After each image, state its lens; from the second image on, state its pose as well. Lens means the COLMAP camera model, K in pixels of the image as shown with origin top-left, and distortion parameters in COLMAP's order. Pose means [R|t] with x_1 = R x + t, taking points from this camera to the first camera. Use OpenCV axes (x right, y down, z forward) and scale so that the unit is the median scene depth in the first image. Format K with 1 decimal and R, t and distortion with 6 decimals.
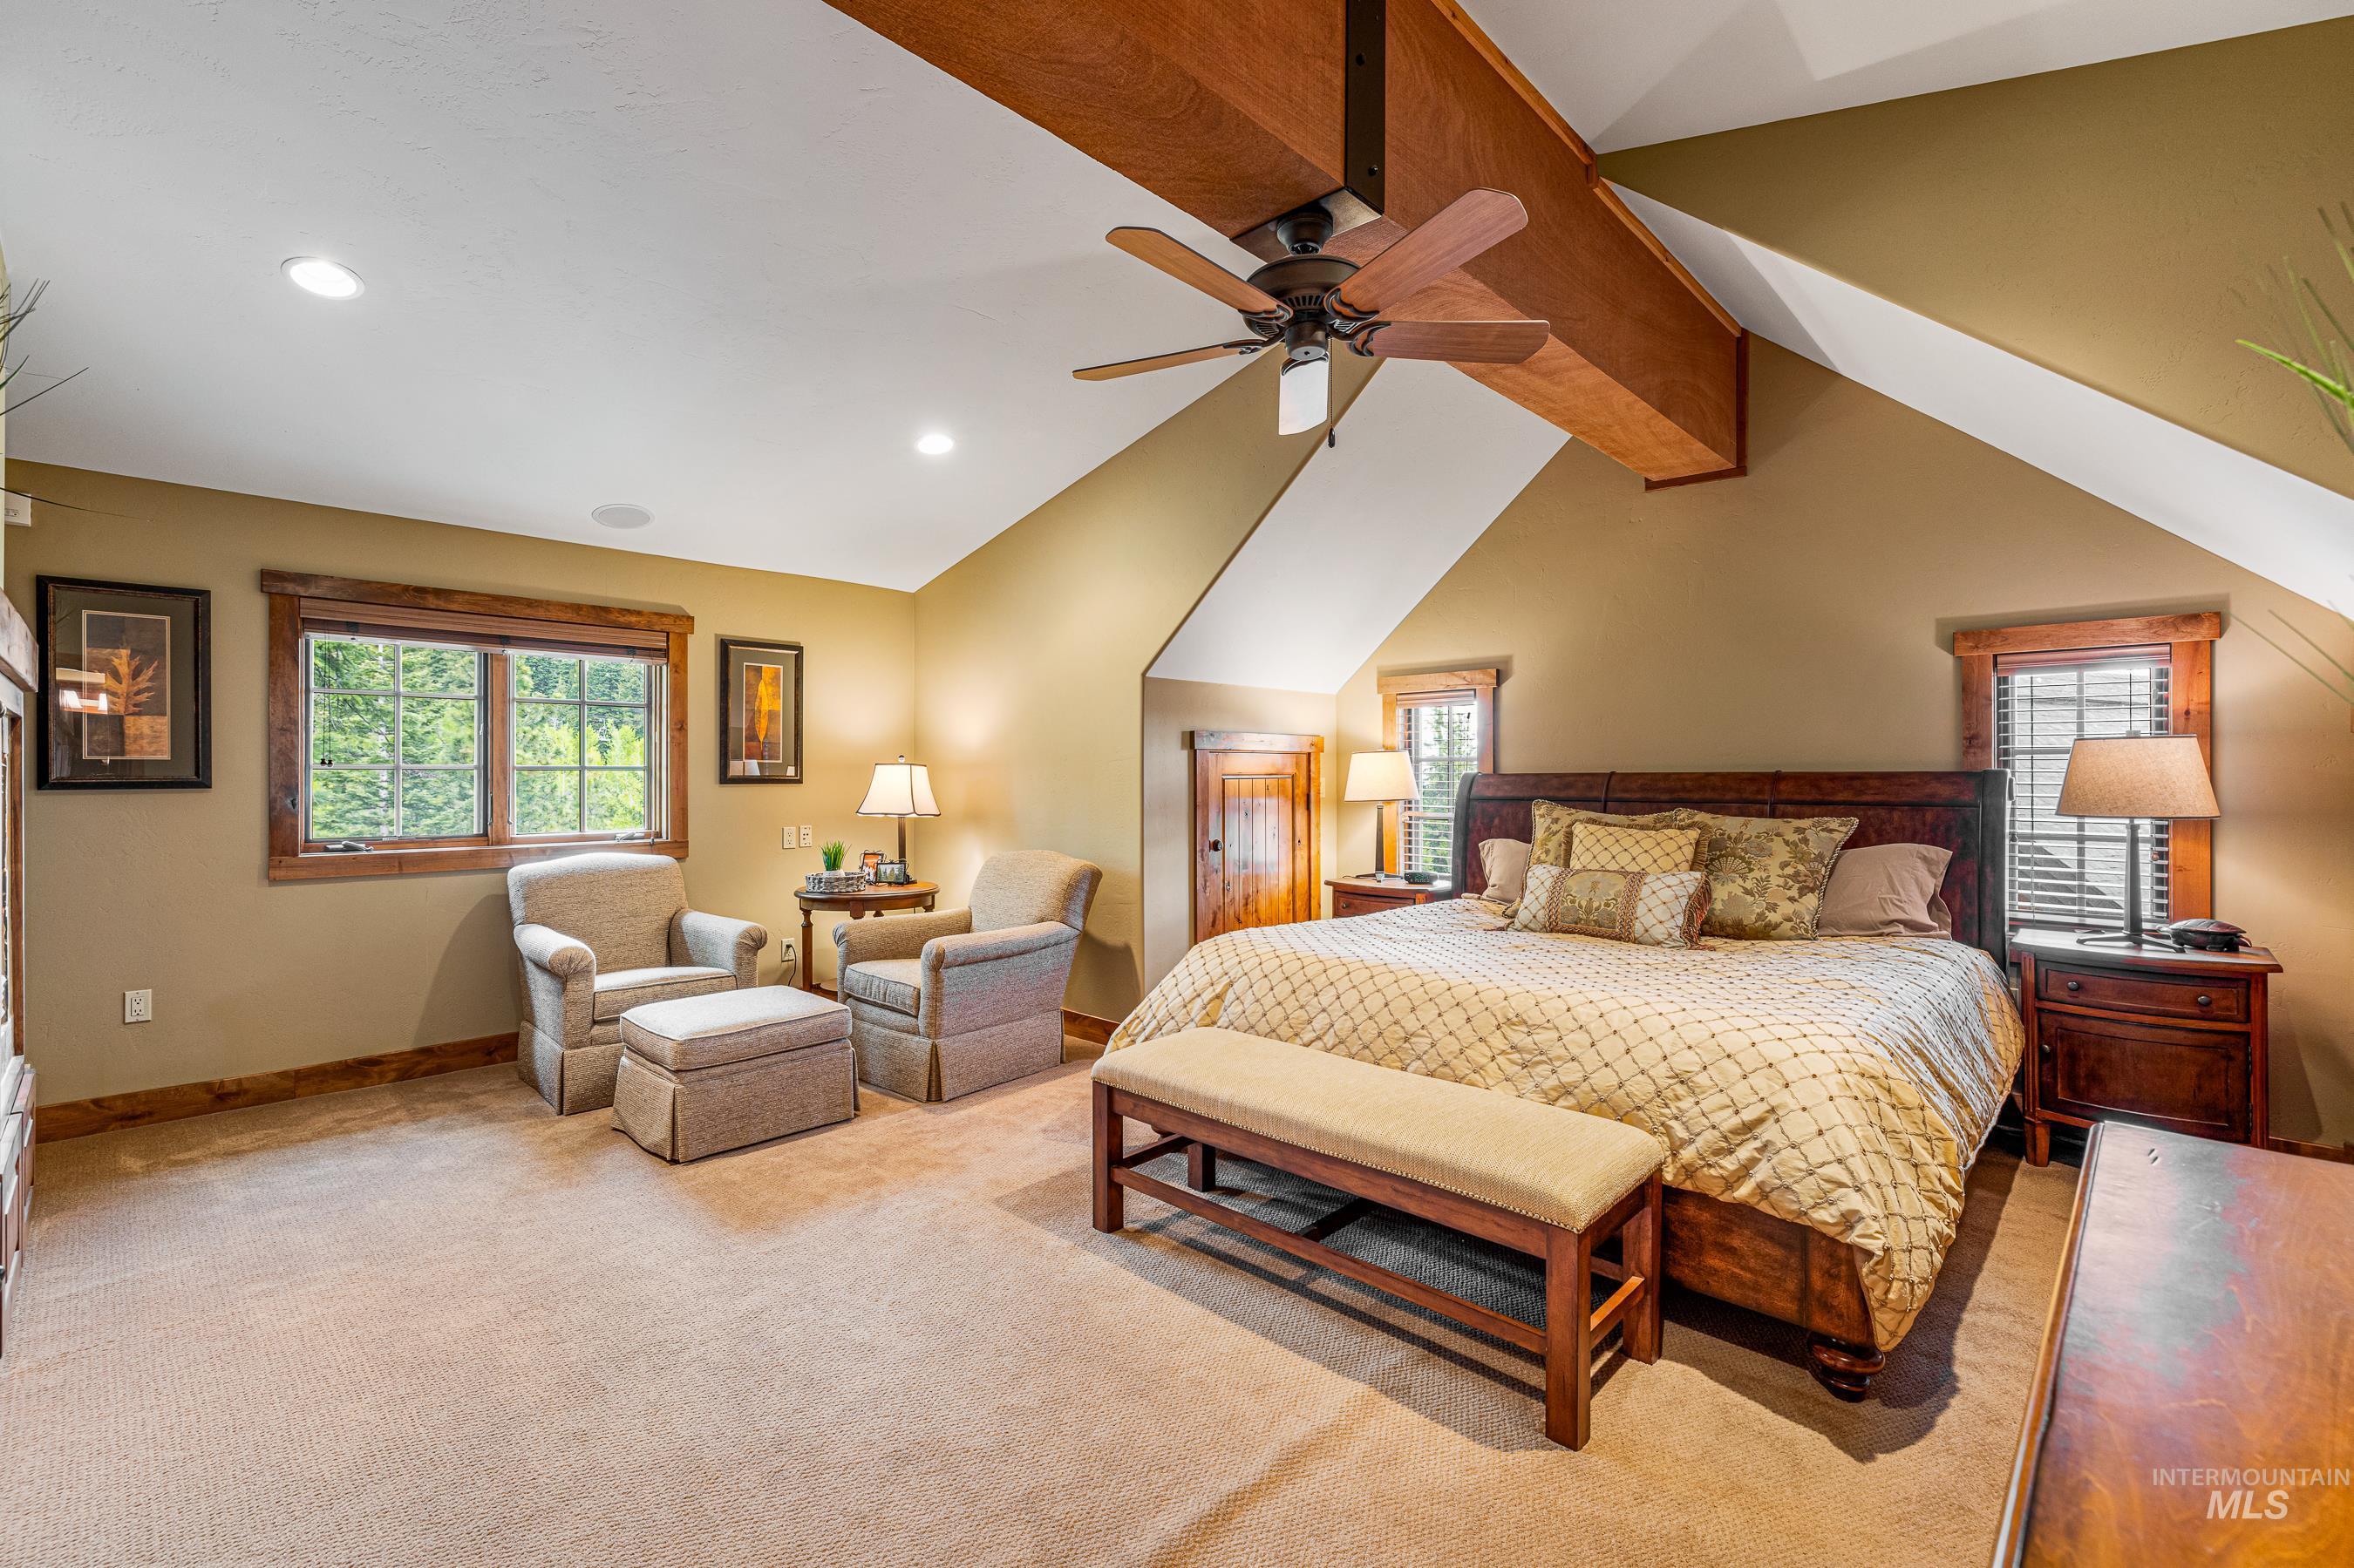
lens RADIAL K [[1016.3, 0, 1186.8], [0, 1016.3, 792.0], [0, 0, 1]] dist [0.002858, 0.000033]
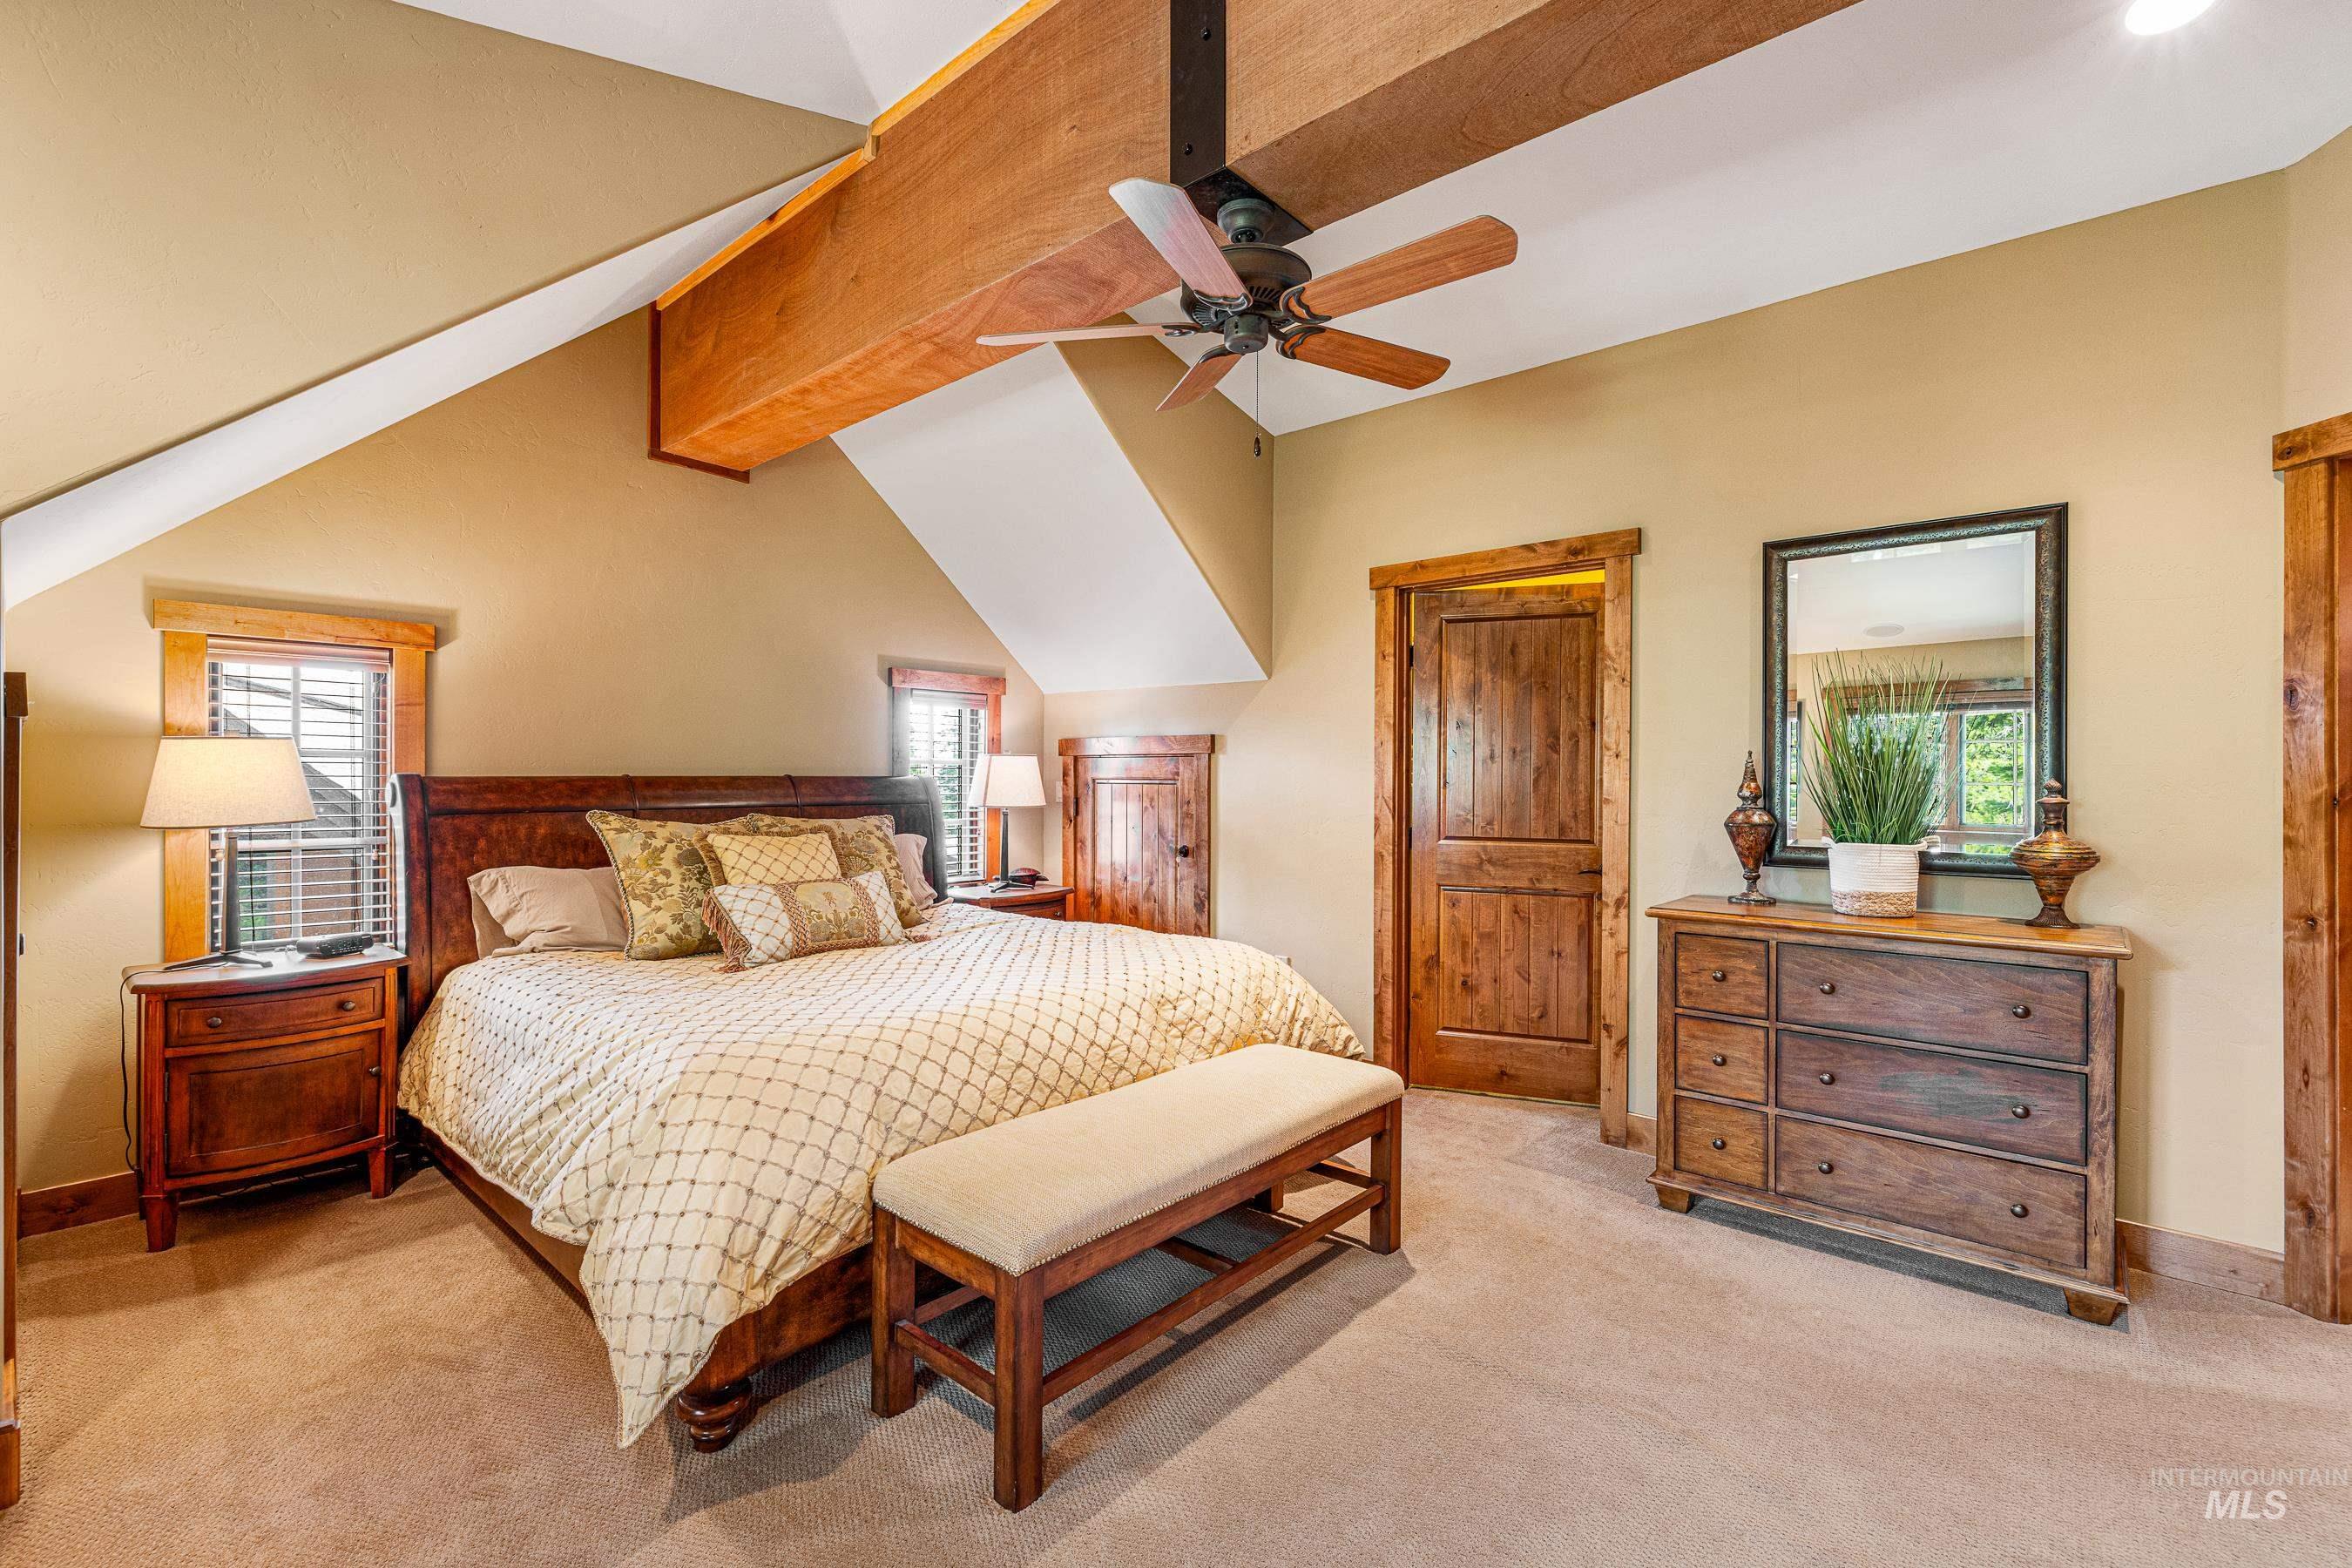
lens RADIAL K [[1015.6, 0, 1186.1], [0, 1015.6, 766.9], [0, 0, 1]] dist [0.002858, 0.000033]
pose [[-0.036888, 0.008360, 0.999284, -0.602252], [0.010472, 0.999913, -0.007978, -0.019335], [-0.999265, 0.010170, -0.036972, 0.761247]]
